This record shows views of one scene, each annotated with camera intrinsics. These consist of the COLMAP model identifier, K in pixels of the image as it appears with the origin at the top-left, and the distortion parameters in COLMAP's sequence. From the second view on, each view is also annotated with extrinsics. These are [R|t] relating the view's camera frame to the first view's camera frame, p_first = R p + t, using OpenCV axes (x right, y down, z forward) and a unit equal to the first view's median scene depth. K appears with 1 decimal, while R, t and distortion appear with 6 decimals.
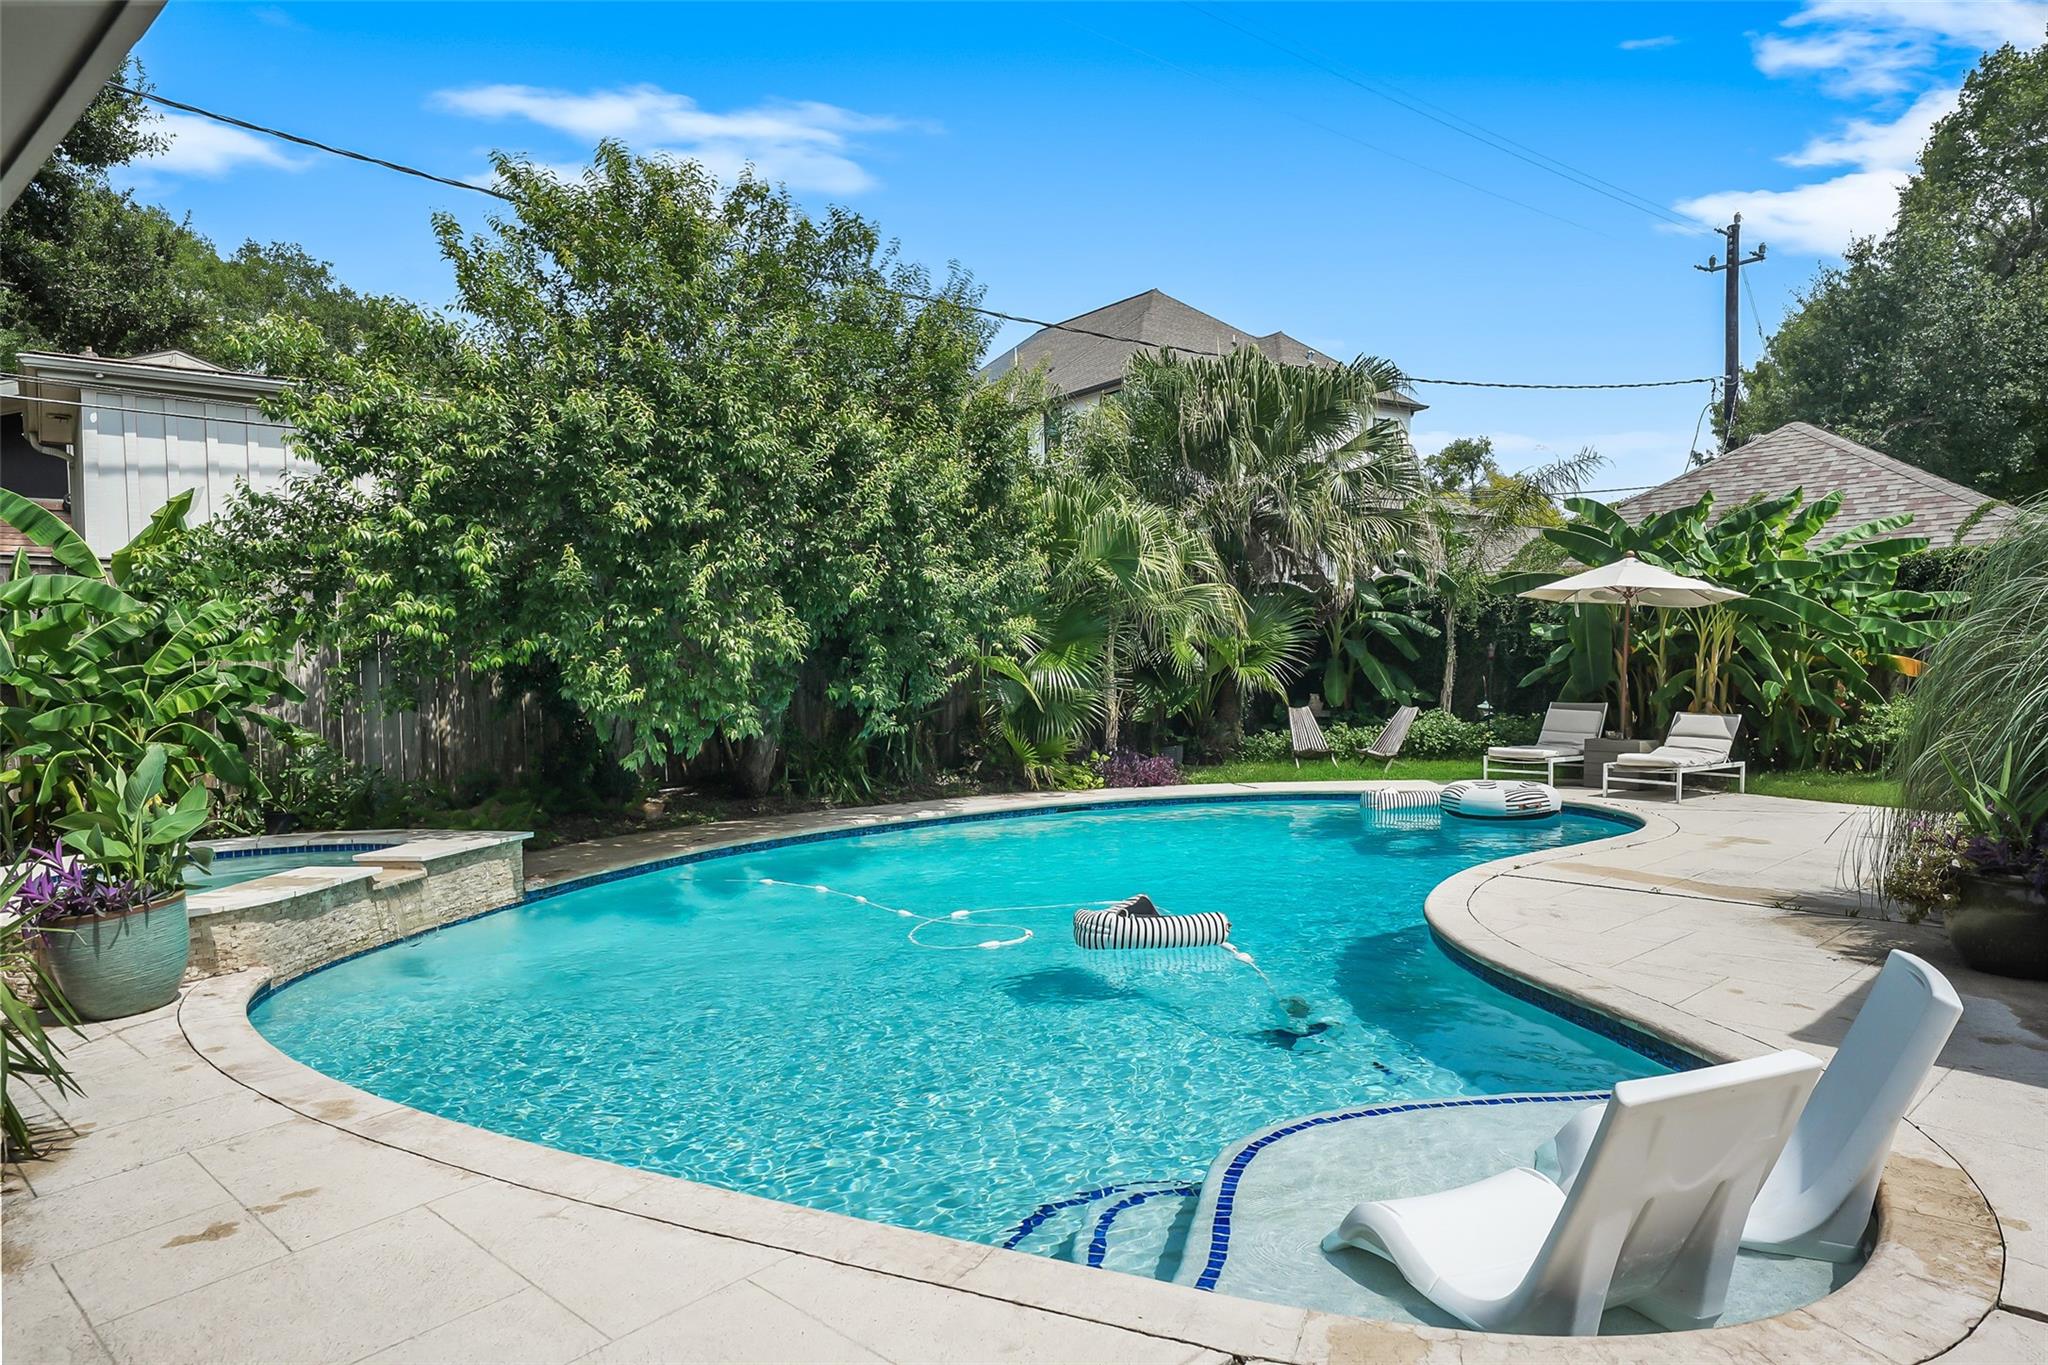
lens RADIAL K [[1384.5, 0, 1024.0], [0, 1384.5, 682.5], [0, 0, 1]] dist [-0.006854, -0.005048]
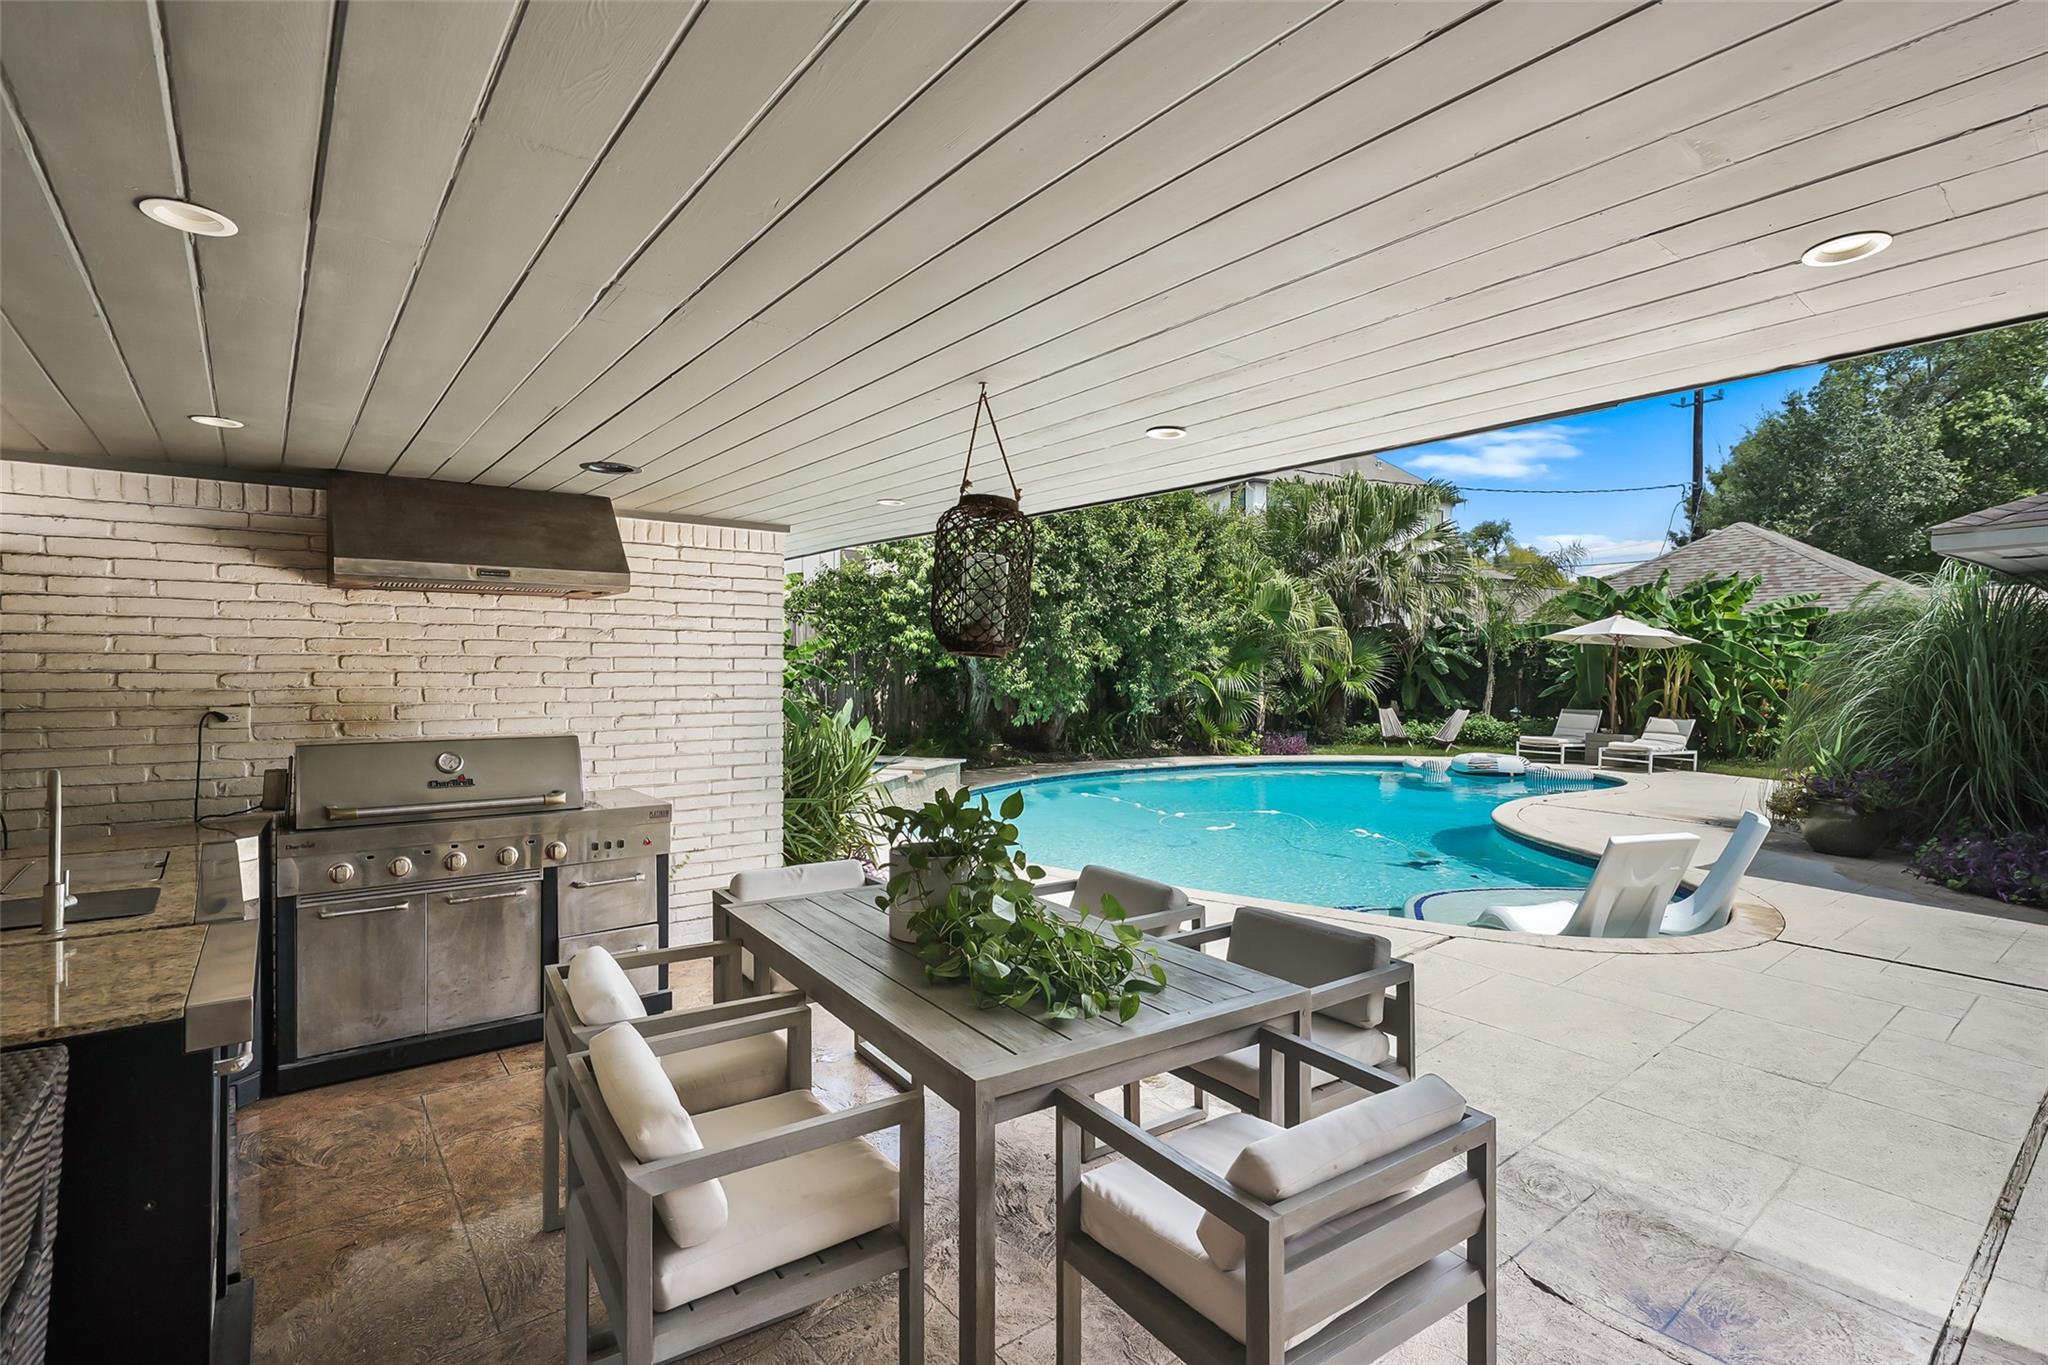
lens RADIAL K [[1012.5, 0, 969.3], [0, 1012.5, 667.0], [0, 0, 1]] dist [-0.036777, 0.000225]
pose [[0.986342, 0.023242, -0.163064, -0.083855], [-0.027117, 0.999399, -0.021578, 0.009720], [0.162465, 0.025705, 0.986379, -0.190597]]
